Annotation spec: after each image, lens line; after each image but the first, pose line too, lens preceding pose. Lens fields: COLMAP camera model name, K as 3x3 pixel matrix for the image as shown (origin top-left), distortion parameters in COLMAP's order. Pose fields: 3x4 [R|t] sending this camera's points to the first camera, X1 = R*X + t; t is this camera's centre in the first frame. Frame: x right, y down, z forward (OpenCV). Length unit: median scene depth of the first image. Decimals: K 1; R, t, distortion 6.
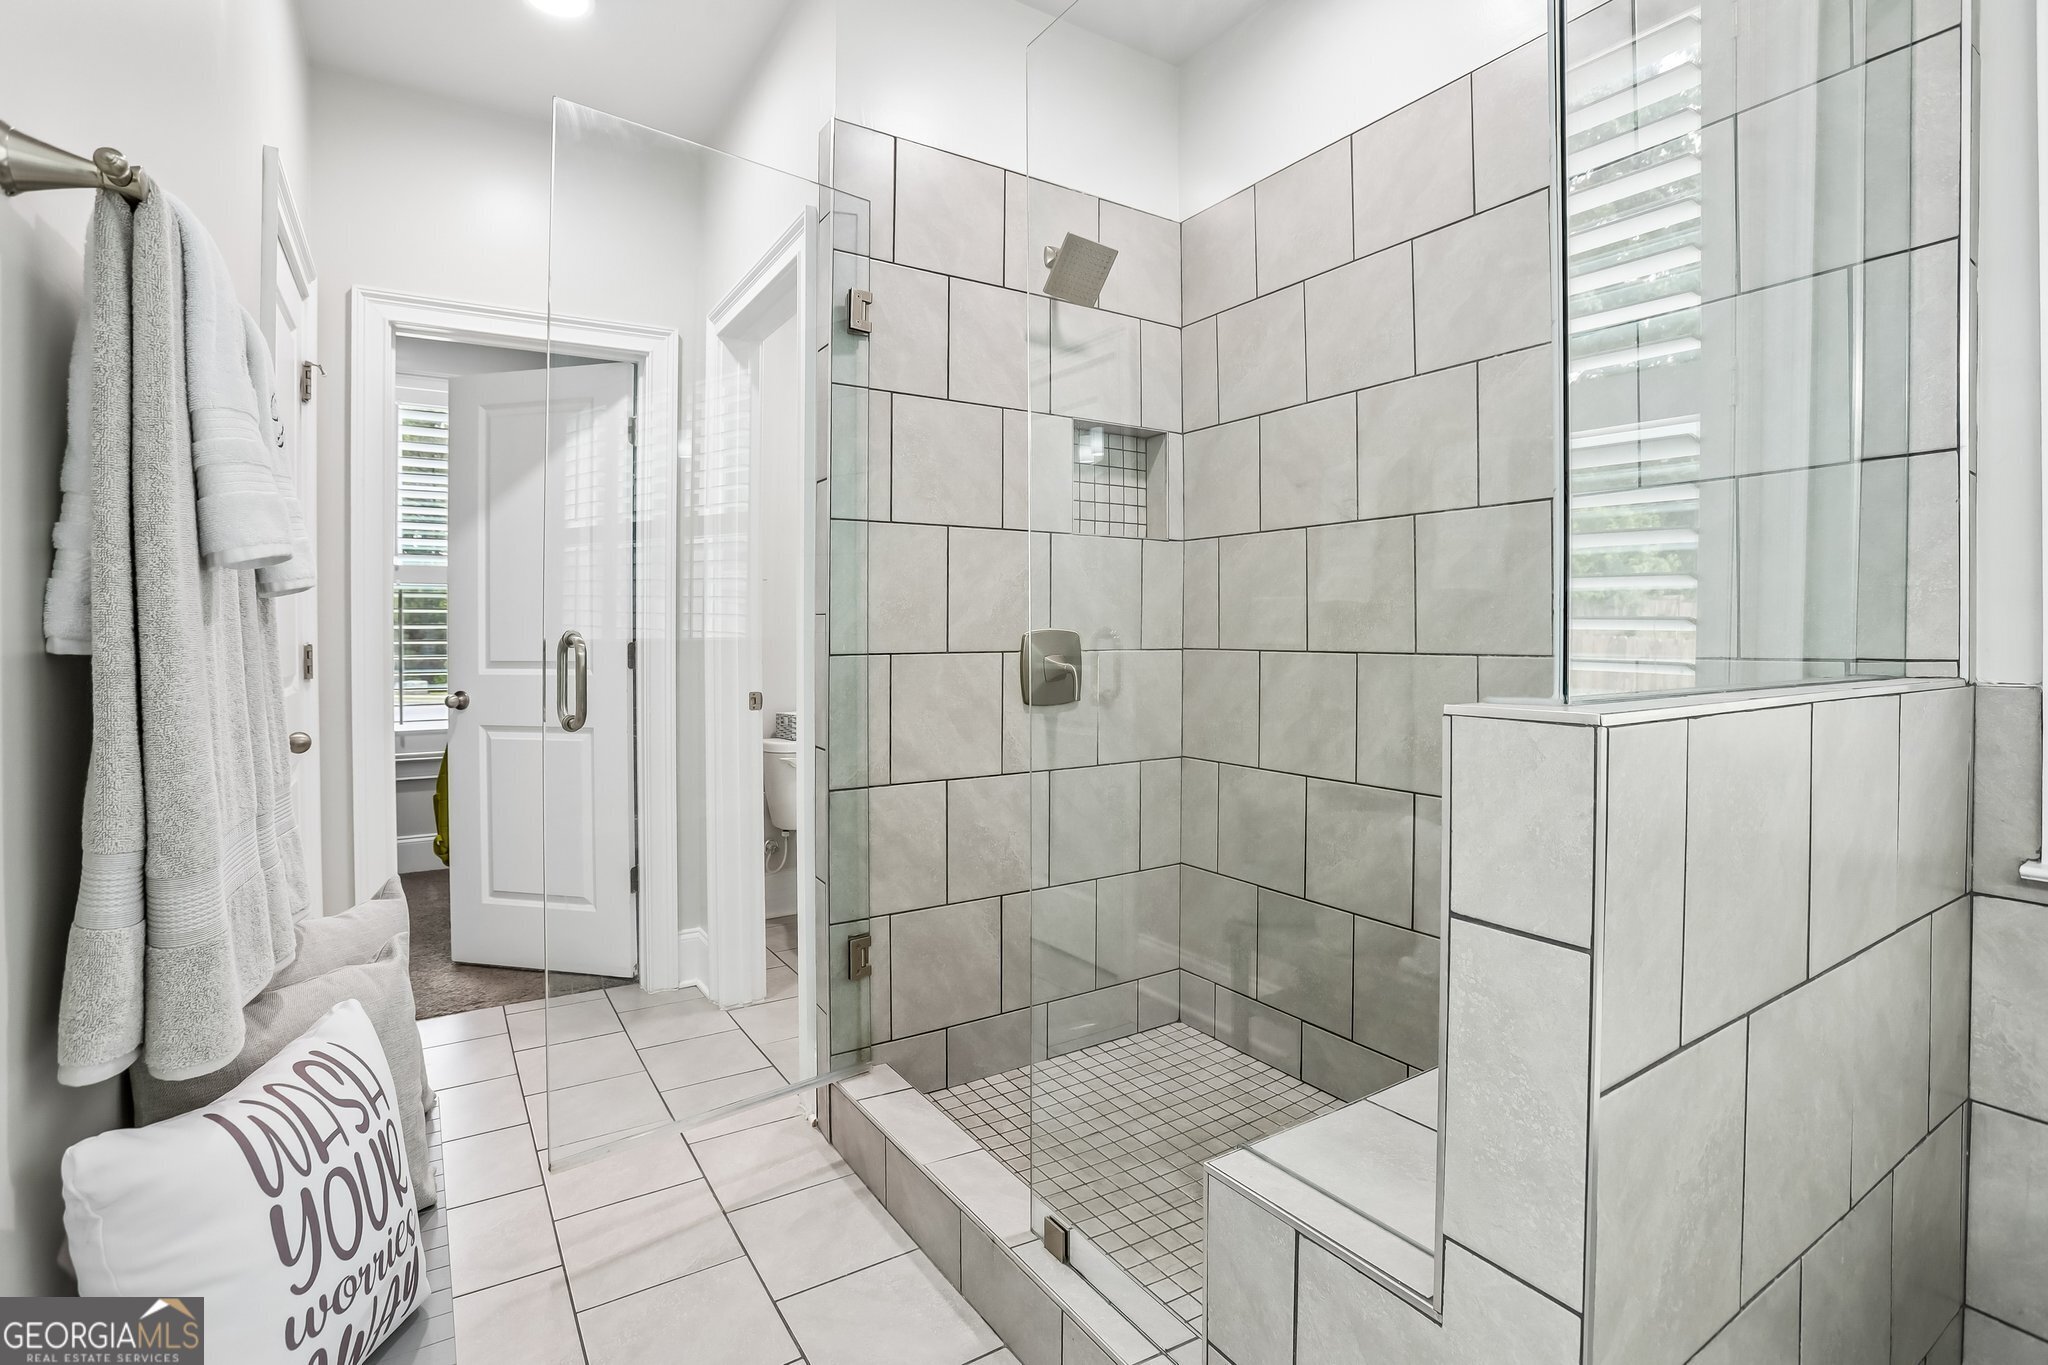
lens RADIAL K [[973.2, 0, 1029.5], [0, 973.2, 662.4], [0, 0, 1]] dist [-0.071489, 0.024714]
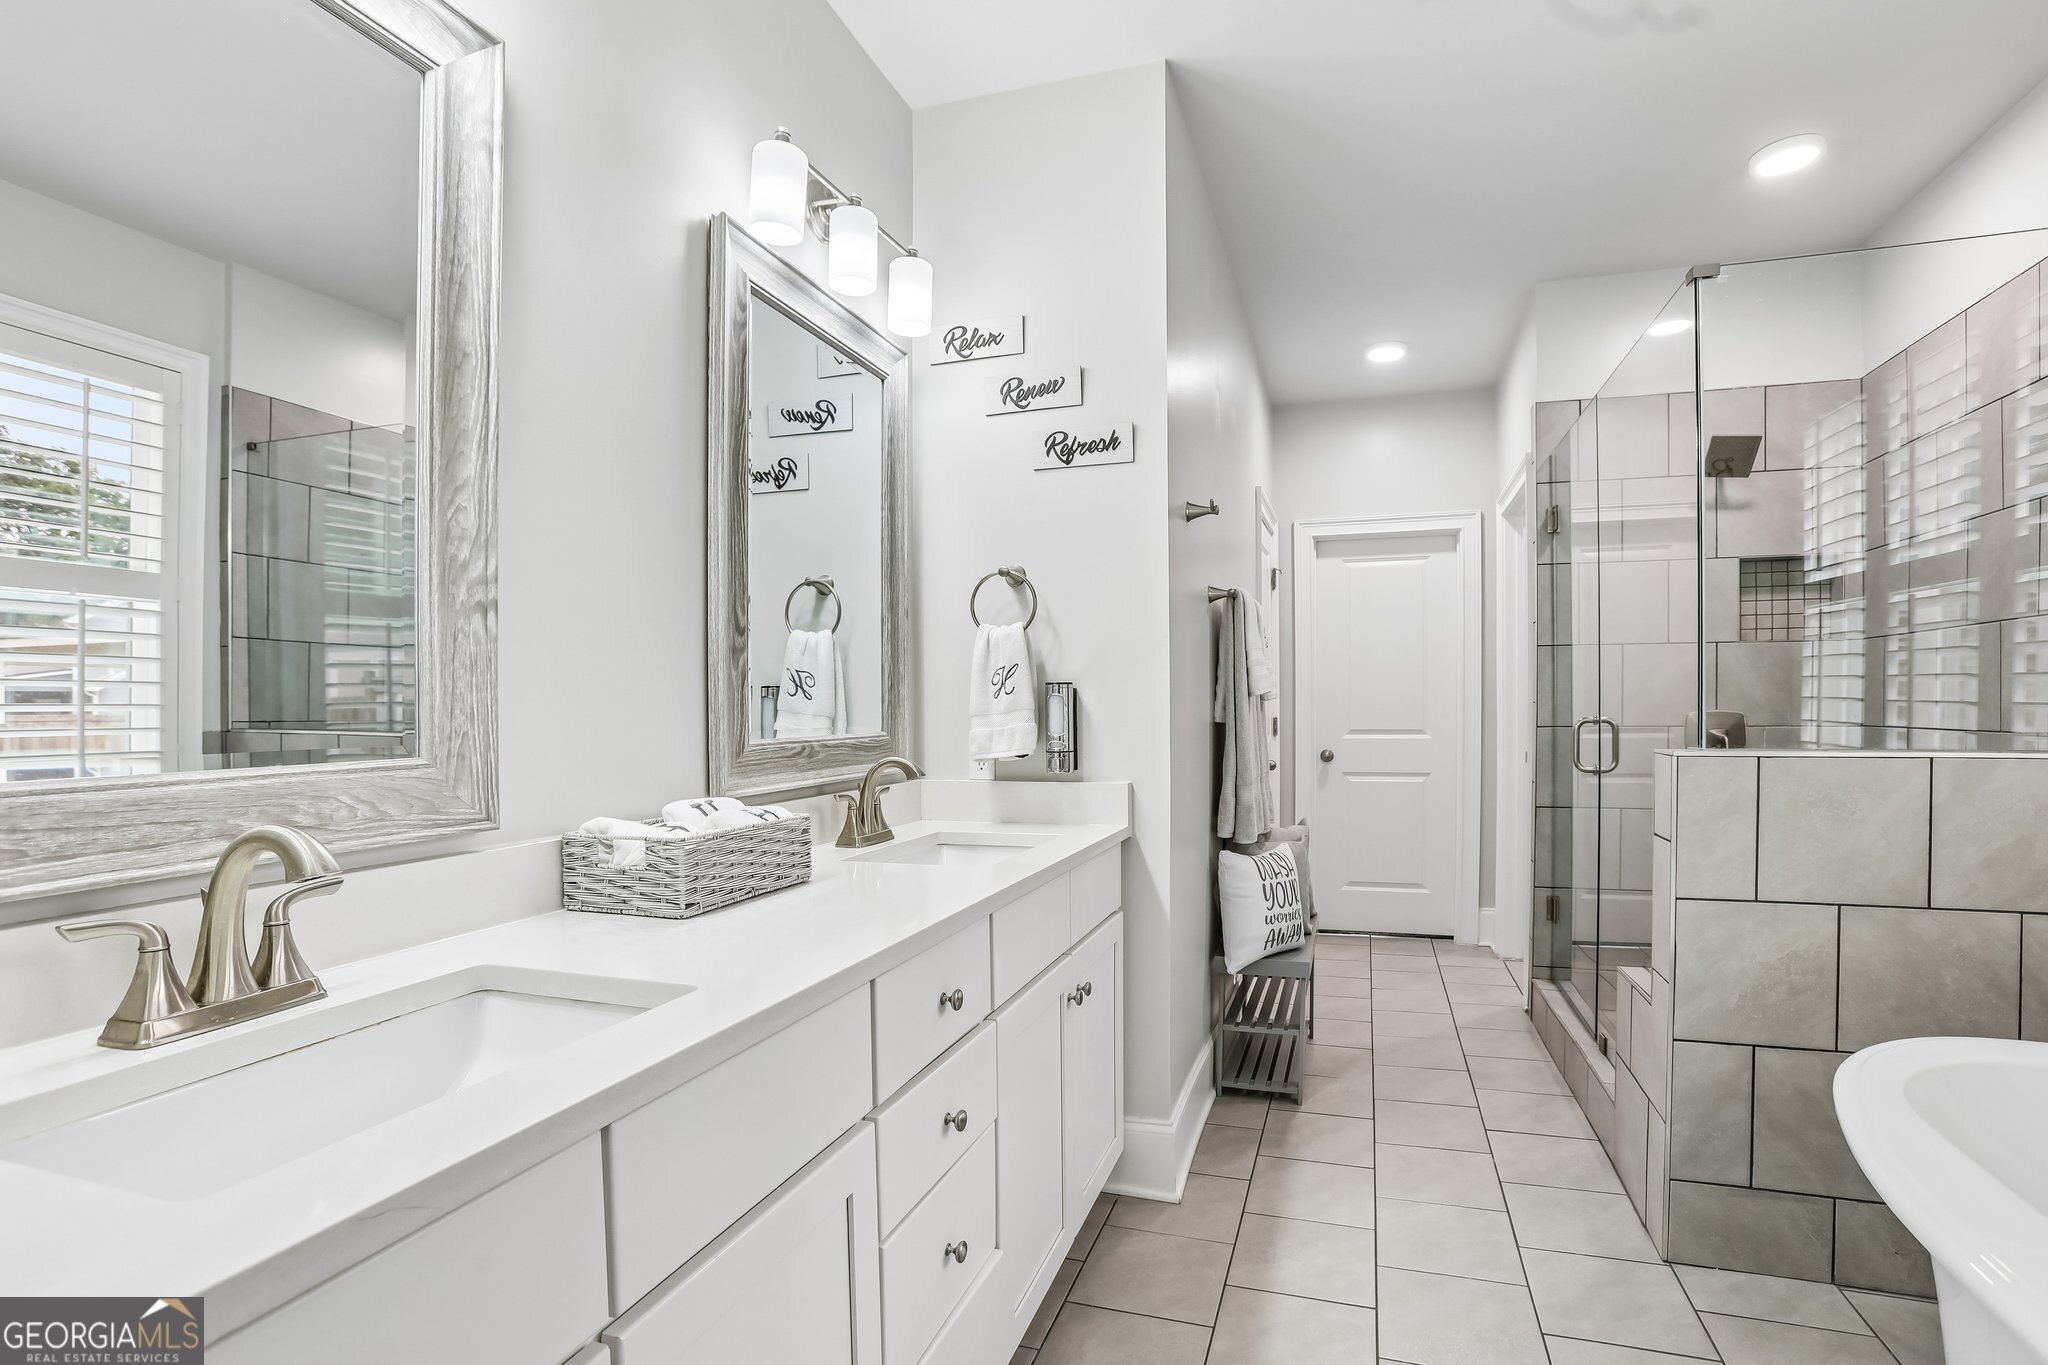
lens RADIAL K [[973.2, 0, 1029.5], [0, 973.2, 662.4], [0, 0, 1]] dist [-0.071489, 0.024714]
pose [[0.619827, -0.036171, -0.783904, 1.277887], [-0.021126, 0.997806, -0.062745, 0.010107], [0.784454, 0.055452, 0.617703, -1.668451]]
